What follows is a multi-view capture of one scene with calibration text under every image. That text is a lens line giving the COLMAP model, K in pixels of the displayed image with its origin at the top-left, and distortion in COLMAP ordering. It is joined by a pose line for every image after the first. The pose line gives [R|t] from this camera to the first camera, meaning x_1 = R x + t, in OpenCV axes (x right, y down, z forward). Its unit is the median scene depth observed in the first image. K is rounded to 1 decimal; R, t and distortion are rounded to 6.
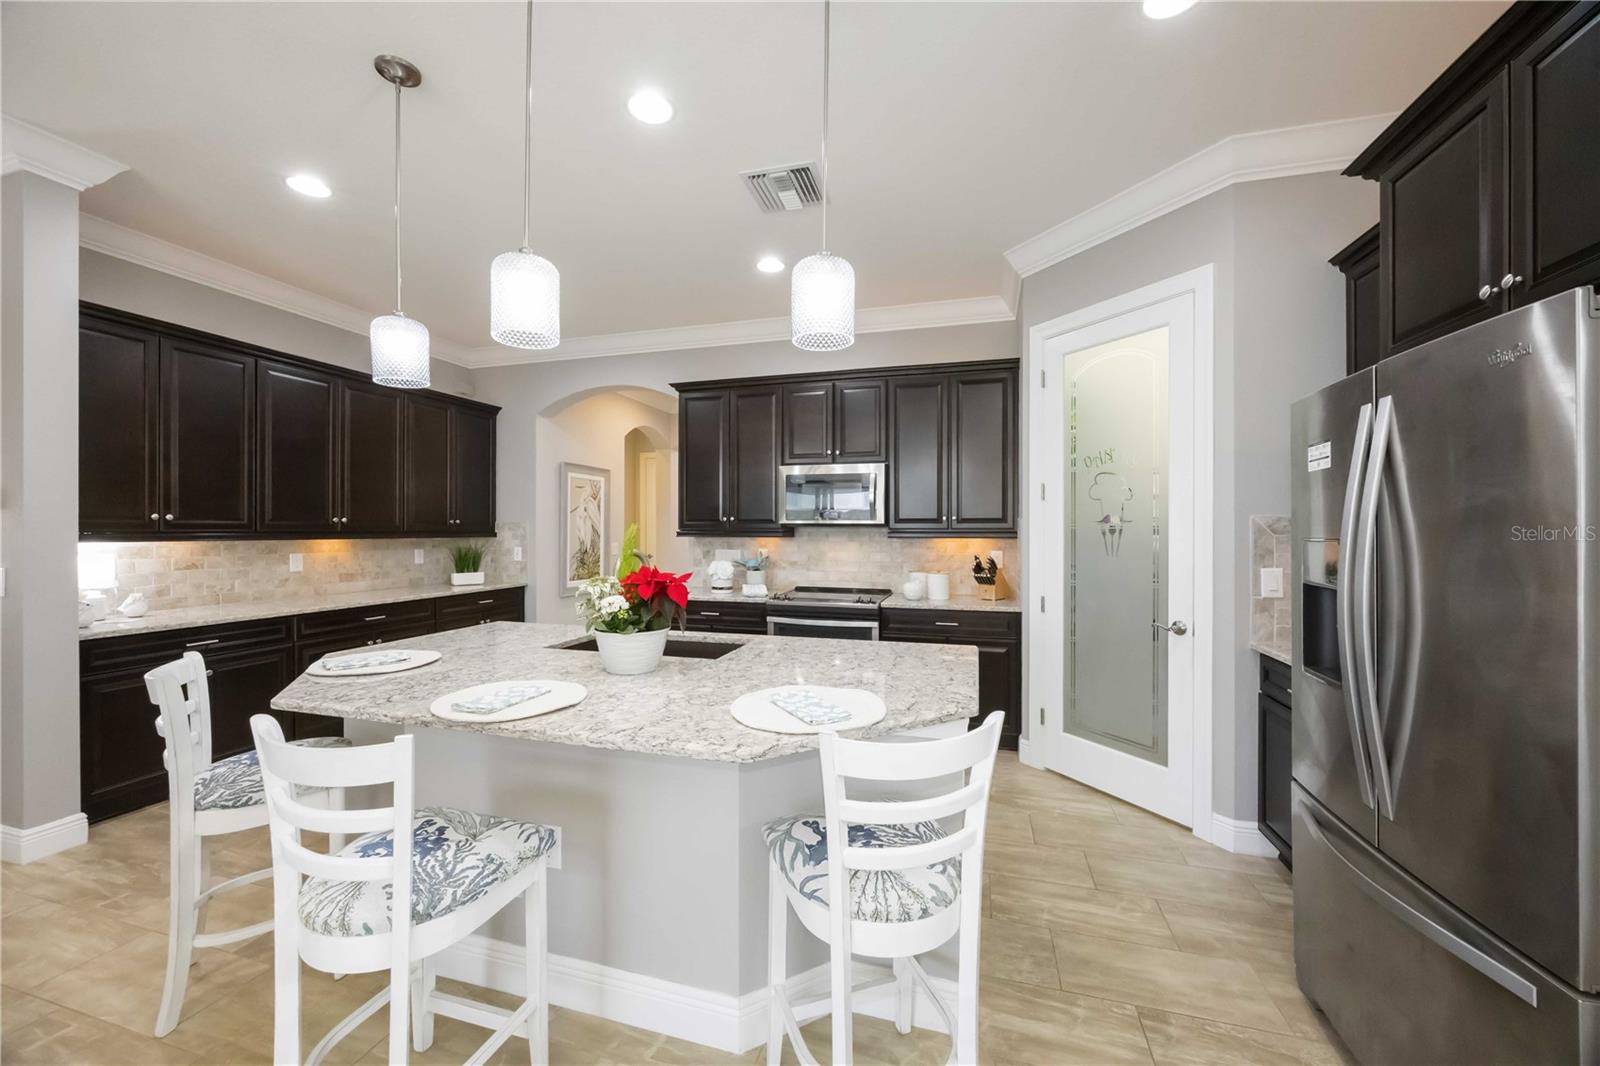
lens RADIAL K [[610.6, 0, 799.4], [0, 610.6, 529.0], [0, 0, 1]] dist [-0.000894, 0.000028]
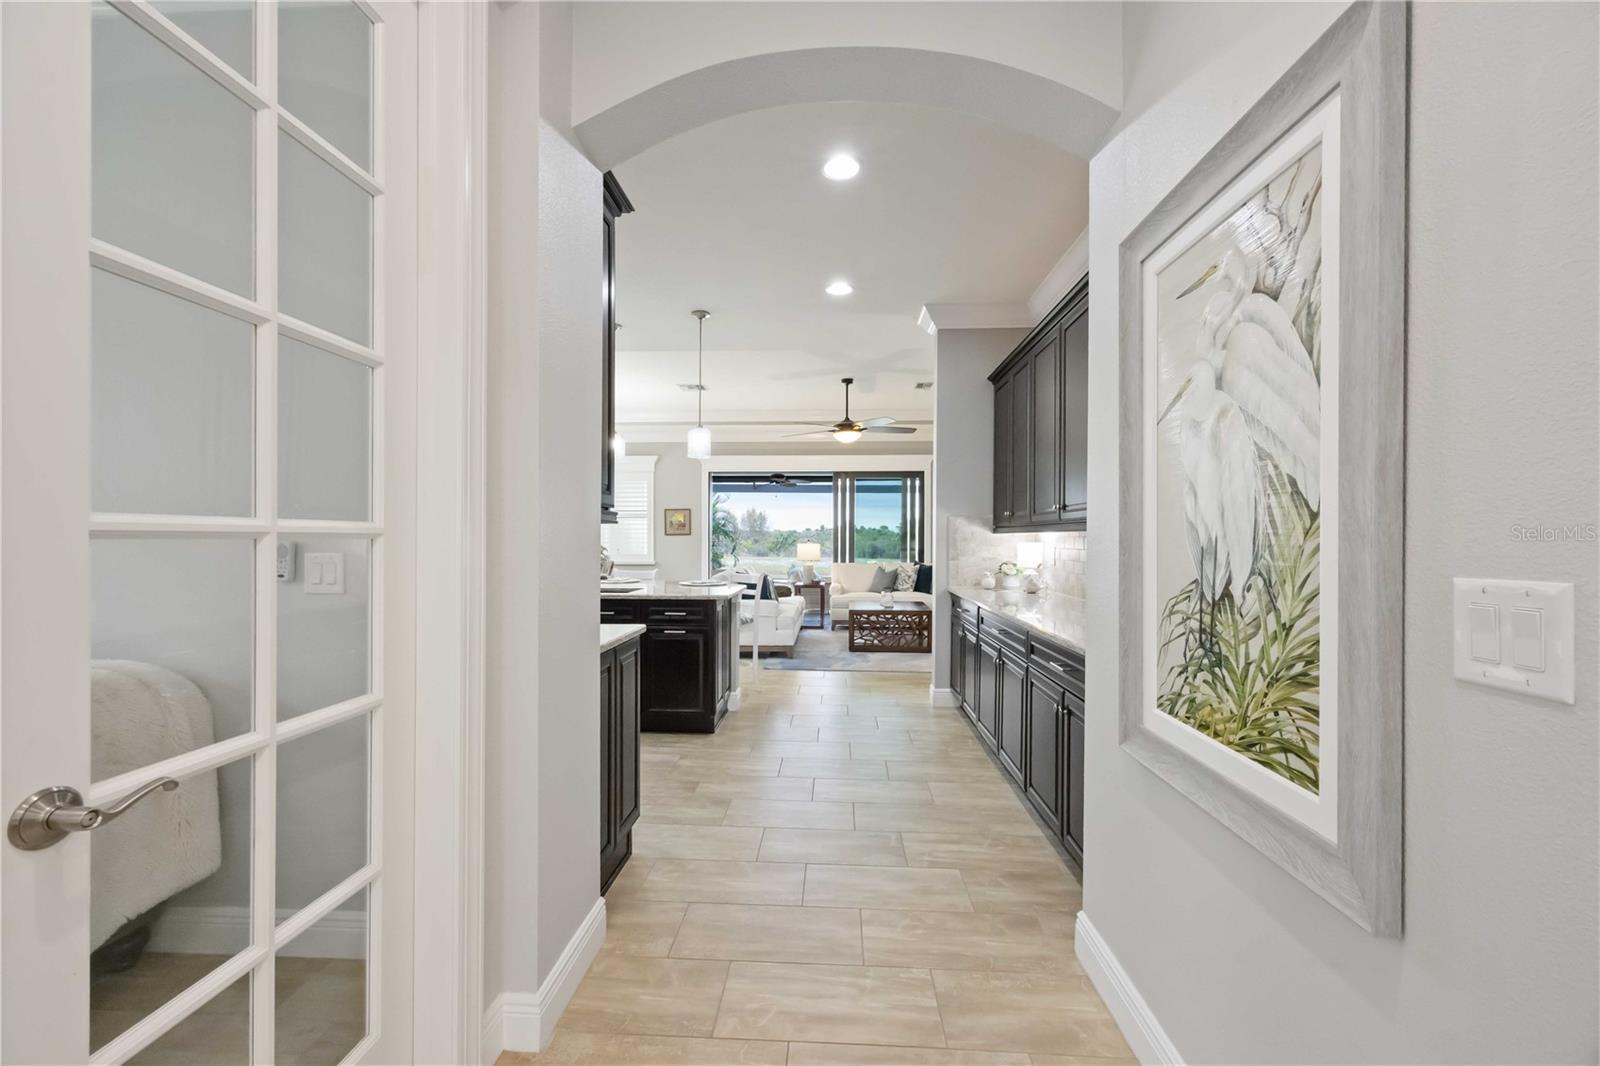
lens RADIAL K [[631.8, 0, 803.1], [0, 631.8, 539.4], [0, 0, 1]] dist [0.000306, 0.000016]
pose [[-0.972913, -0.004448, -0.231130, -0.260200], [-0.004629, 0.999989, 0.000242, 0.027527], [0.231126, 0.001305, -0.972923, 1.730787]]
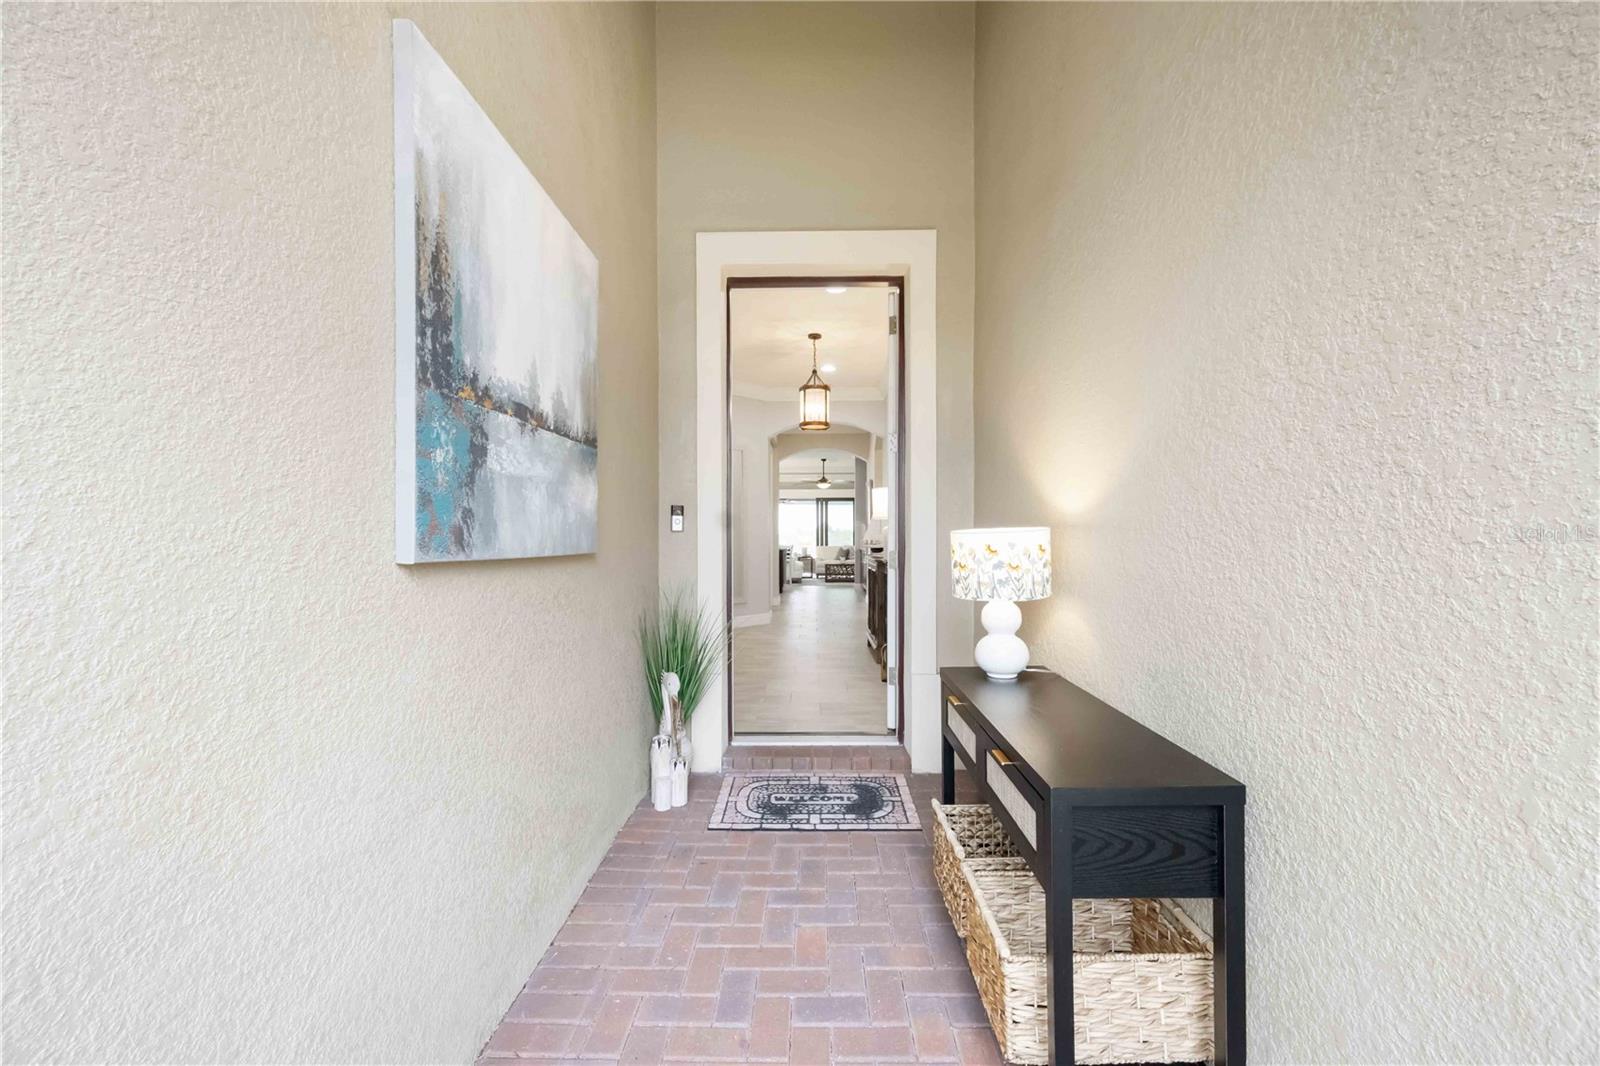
lens RADIAL K [[608.0, 0, 800.0], [0, 608.0, 533.0], [0, 0, 1]] dist [0.000209, 0.000052]
pose [[-0.965418, 0.001012, -0.260703, 0.348450], [0.001238, 0.999999, -0.000704, 0.028838], [0.260702, -0.001002, -0.965419, 3.674811]]
